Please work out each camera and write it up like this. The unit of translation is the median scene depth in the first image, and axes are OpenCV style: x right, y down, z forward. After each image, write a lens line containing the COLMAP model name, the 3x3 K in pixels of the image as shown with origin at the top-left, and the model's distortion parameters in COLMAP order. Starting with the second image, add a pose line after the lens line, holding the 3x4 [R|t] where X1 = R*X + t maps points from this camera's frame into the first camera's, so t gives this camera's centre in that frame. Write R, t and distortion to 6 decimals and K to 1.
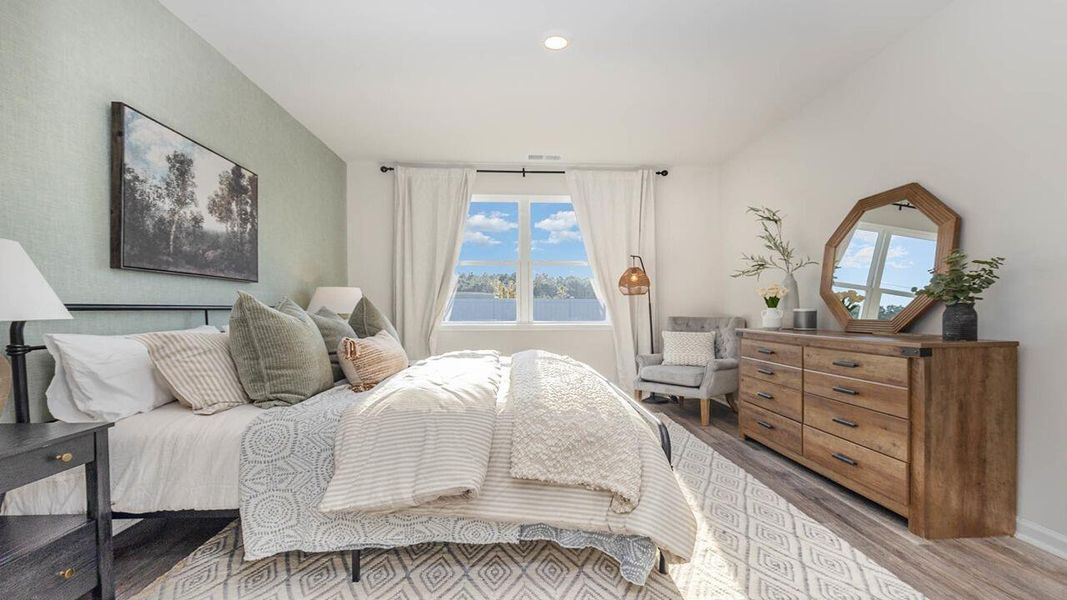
lens RADIAL K [[476.2, 0, 533.9], [0, 476.2, 317.4], [0, 0, 1]] dist [0.000253, 0.000093]
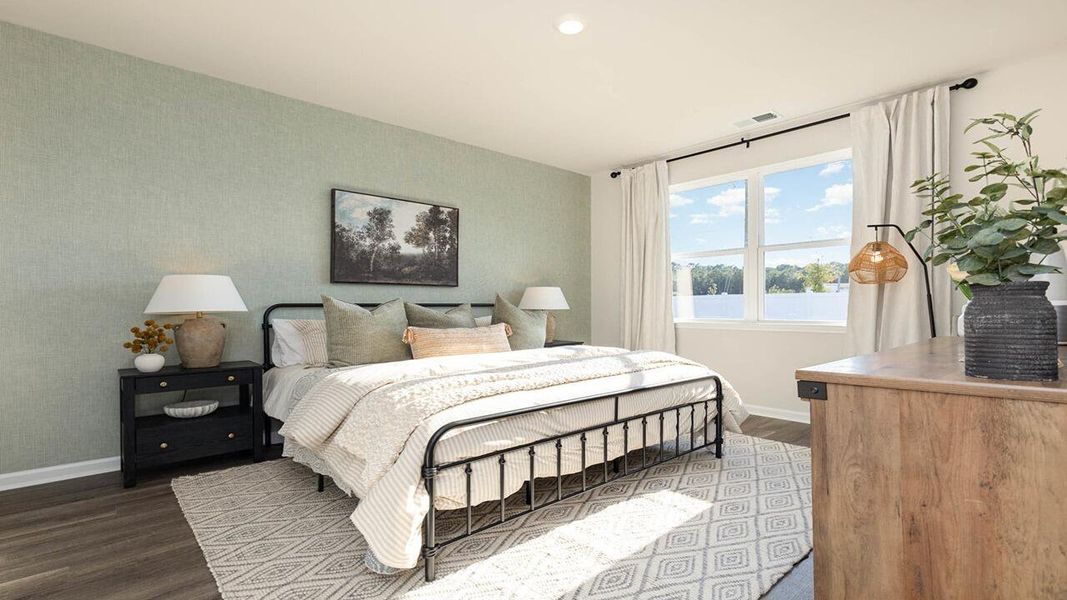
lens RADIAL K [[474.3, 0, 533.5], [0, 474.3, 300.0], [0, 0, 1]] dist [-0.000833, -0.000091]
pose [[0.645854, -0.013638, -0.763339, 0.758614], [-0.009228, 0.999628, -0.025668, -0.001746], [0.763405, 0.023622, 0.645488, 0.357010]]
